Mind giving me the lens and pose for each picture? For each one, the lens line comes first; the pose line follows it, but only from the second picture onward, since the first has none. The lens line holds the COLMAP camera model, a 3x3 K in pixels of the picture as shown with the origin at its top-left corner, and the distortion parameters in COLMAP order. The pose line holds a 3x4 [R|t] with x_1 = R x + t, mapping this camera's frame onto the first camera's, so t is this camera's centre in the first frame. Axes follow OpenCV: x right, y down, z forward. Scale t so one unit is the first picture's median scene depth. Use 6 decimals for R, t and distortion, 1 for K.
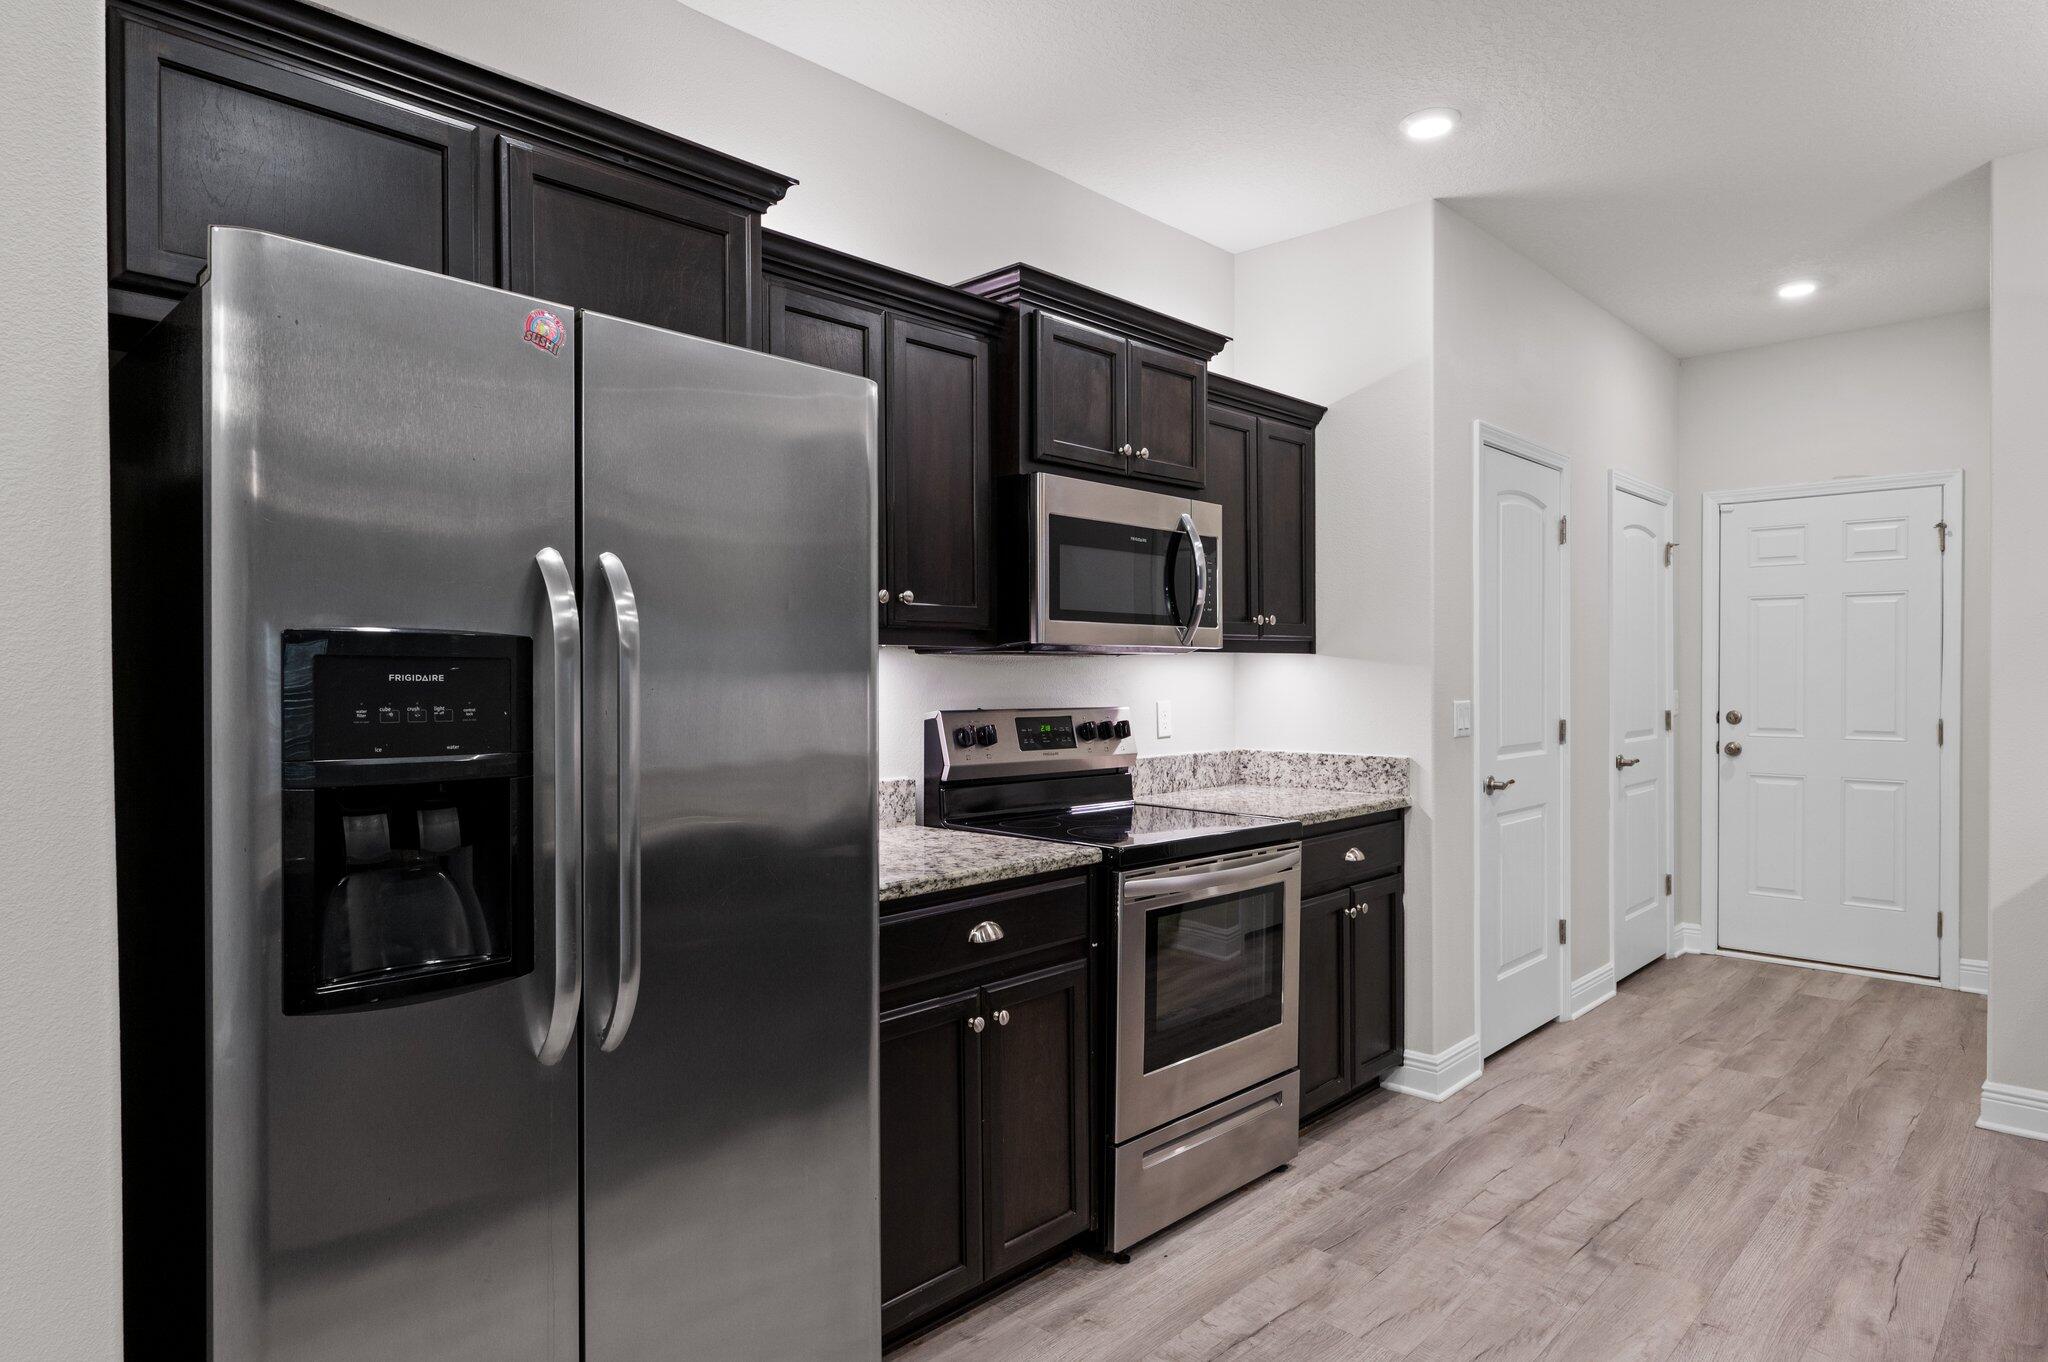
lens RADIAL K [[1192.8, 0, 1038.8], [0, 1192.8, 678.3], [0, 0, 1]] dist [0.001118, 0.001836]
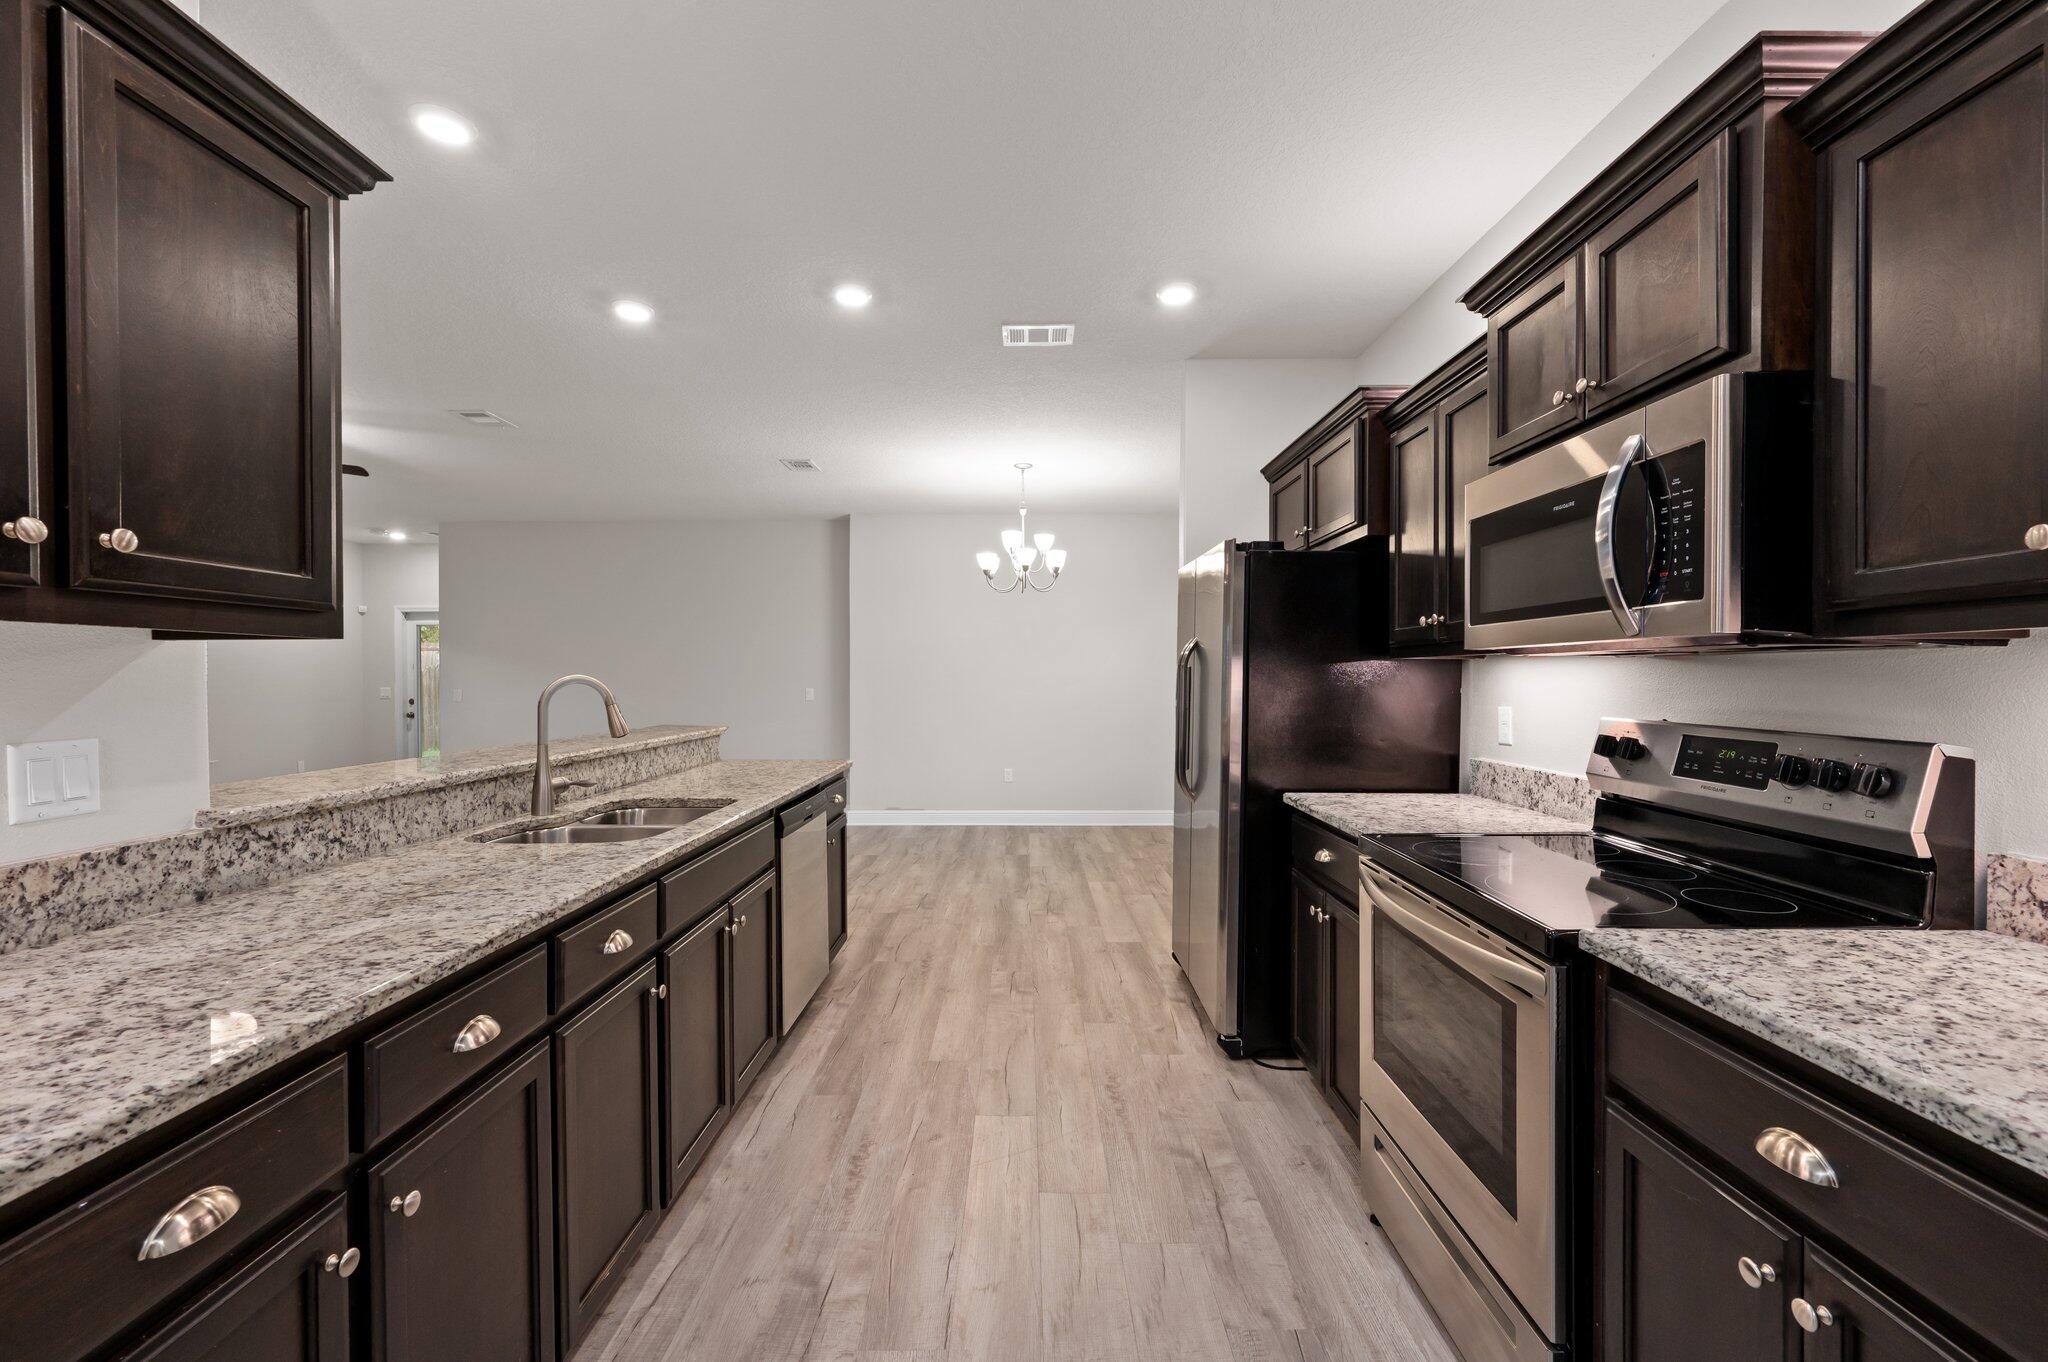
lens RADIAL K [[826.1, 0, 1020.9], [0, 826.1, 683.4], [0, 0, 1]] dist [-0.003397, 0.001341]
pose [[-0.746604, 0.008559, -0.665213, 0.612431], [0.000658, 0.999926, 0.012127, -0.006710], [0.665268, 0.008616, -0.746555, 1.014555]]
